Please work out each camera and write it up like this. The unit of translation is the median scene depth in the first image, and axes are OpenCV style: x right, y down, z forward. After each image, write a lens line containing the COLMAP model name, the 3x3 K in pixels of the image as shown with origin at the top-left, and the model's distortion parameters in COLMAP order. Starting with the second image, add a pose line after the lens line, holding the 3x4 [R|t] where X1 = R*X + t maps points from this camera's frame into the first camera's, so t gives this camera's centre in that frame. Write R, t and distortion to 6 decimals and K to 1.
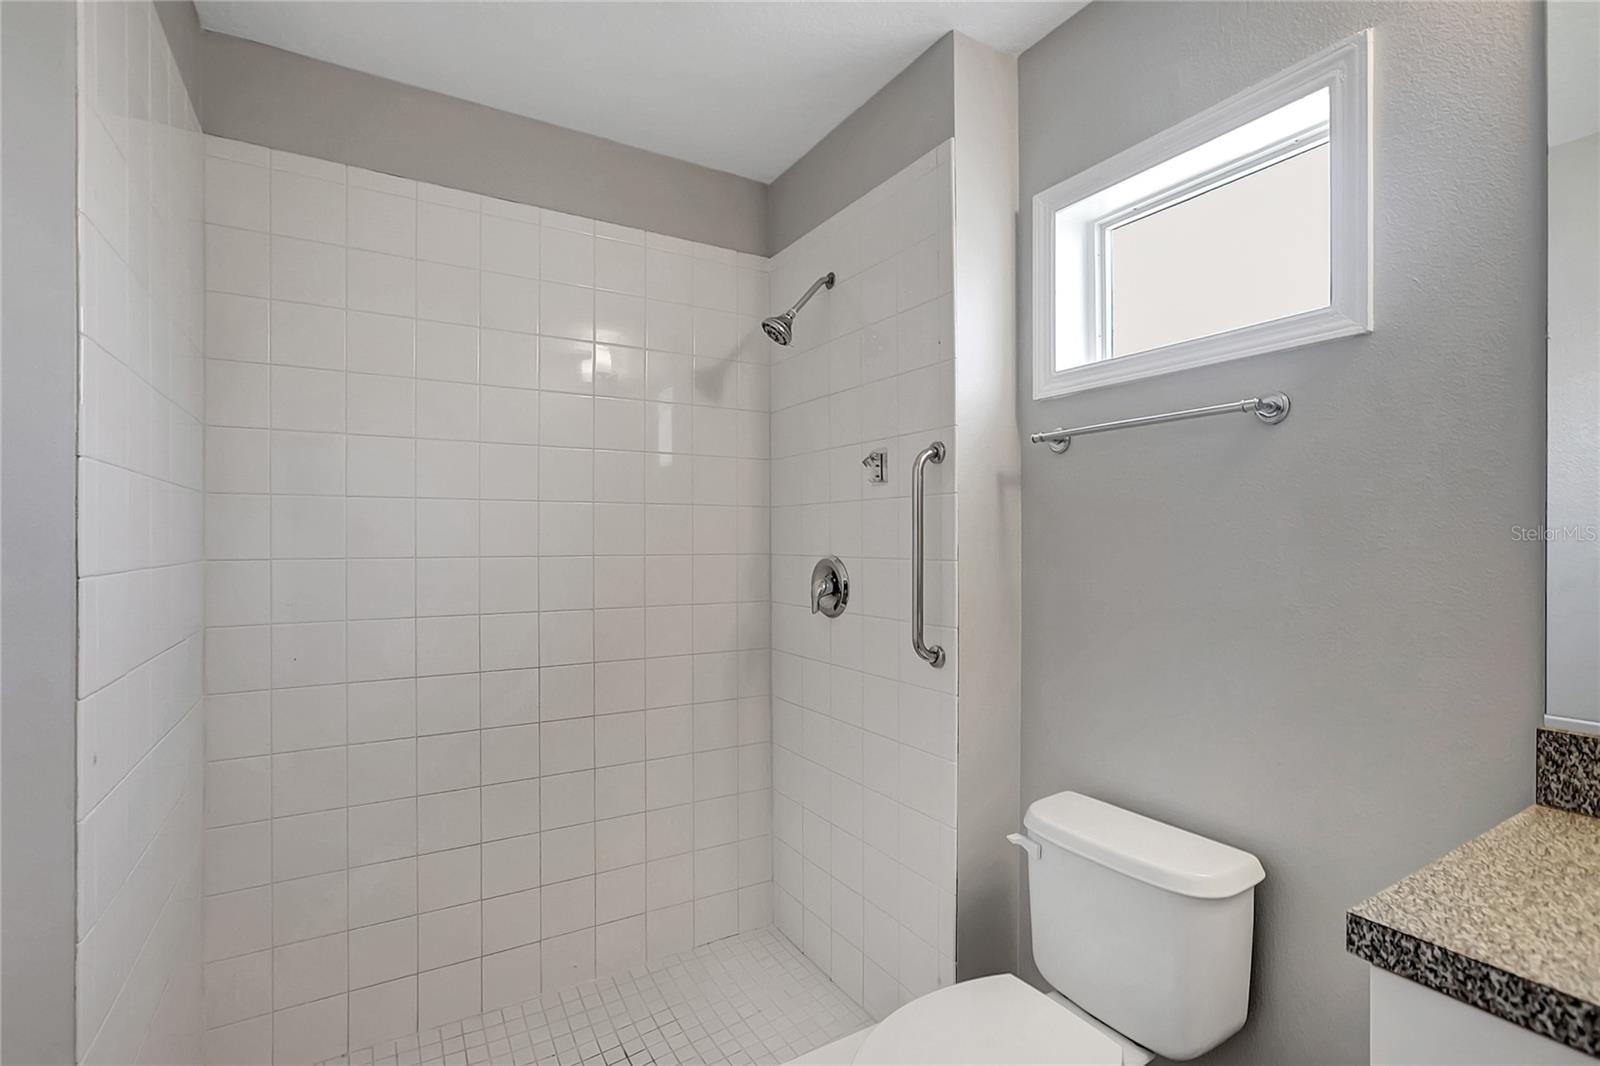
lens RADIAL K [[755.7, 0, 794.0], [0, 755.7, 506.9], [0, 0, 1]] dist [-0.037969, 0.021900]
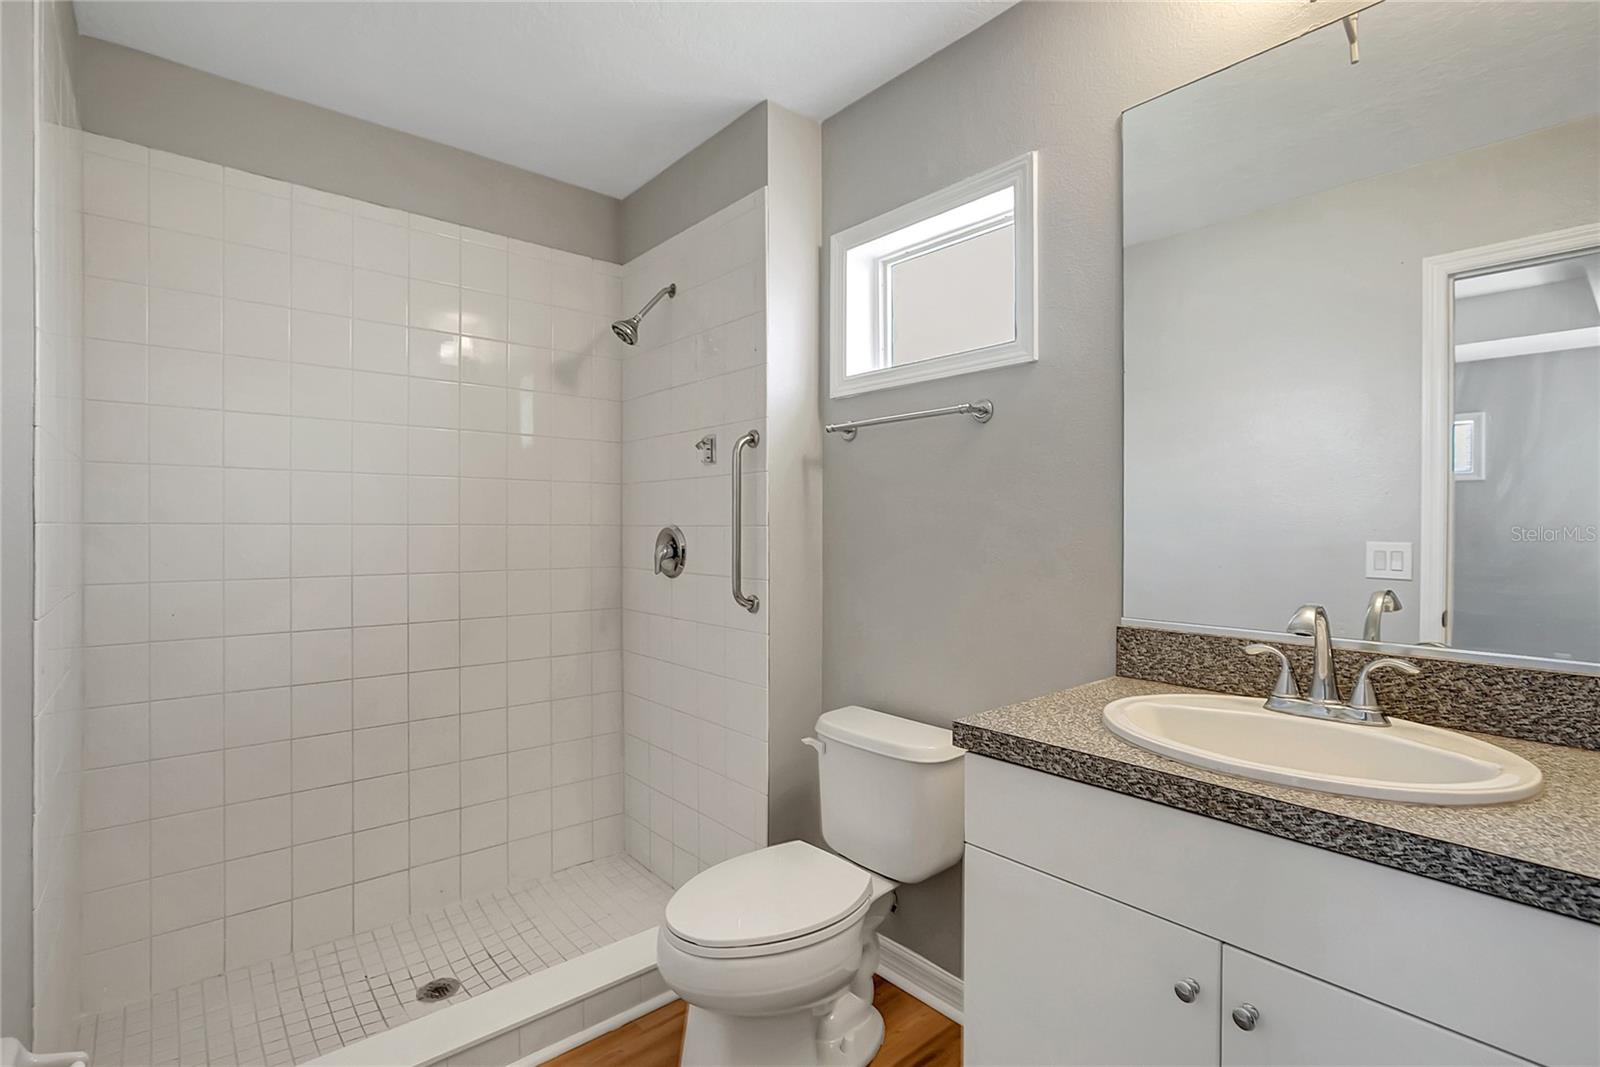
lens RADIAL K [[755.7, 0, 794.0], [0, 755.7, 507.4], [0, 0, 1]] dist [-0.037969, 0.021900]
pose [[0.985526, 0.005708, 0.169429, 0.046165], [-0.008857, 0.999802, 0.017833, 0.017891], [-0.169293, -0.019076, 0.985381, -0.236307]]
